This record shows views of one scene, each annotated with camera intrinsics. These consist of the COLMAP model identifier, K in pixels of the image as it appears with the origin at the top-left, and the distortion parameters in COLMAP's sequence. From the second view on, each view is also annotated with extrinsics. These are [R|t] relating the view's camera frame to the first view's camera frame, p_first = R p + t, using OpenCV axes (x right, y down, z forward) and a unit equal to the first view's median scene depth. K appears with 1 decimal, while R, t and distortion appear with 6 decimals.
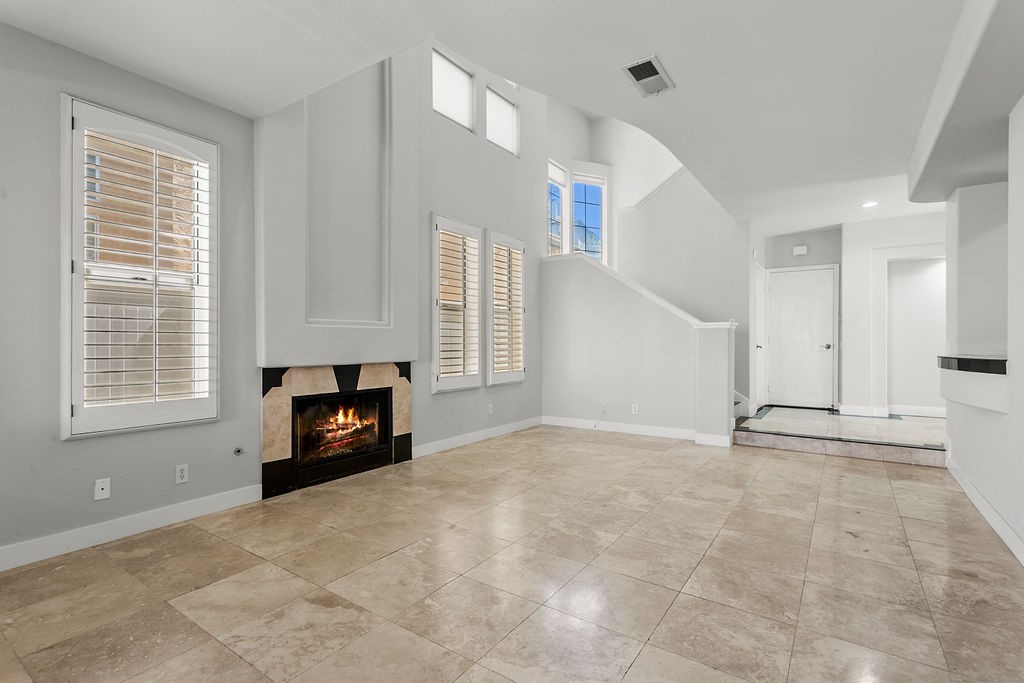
lens RADIAL K [[484.6, 0, 511.3], [0, 484.6, 341.8], [0, 0, 1]] dist [-0.005123, 0.002566]
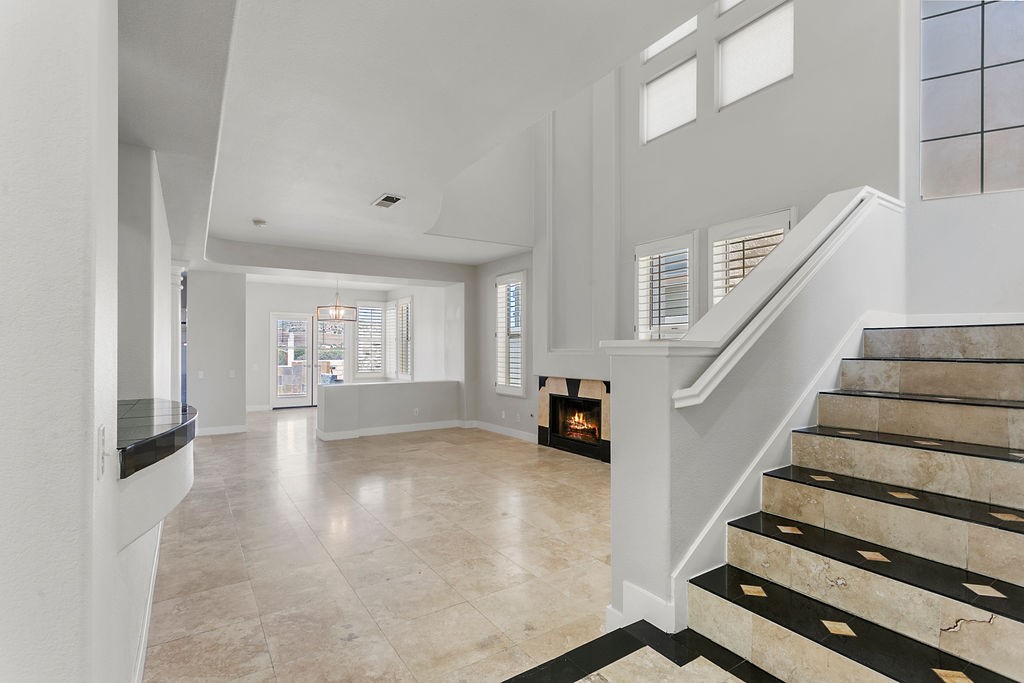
lens RADIAL K [[484.6, 0, 512.3], [0, 484.6, 347.8], [0, 0, 1]] dist [-0.005123, 0.002566]
pose [[-0.364170, -0.002546, -0.931329, 1.192226], [0.002054, 0.999992, -0.003537, -0.045630], [0.931330, -0.003201, -0.364162, 1.451609]]
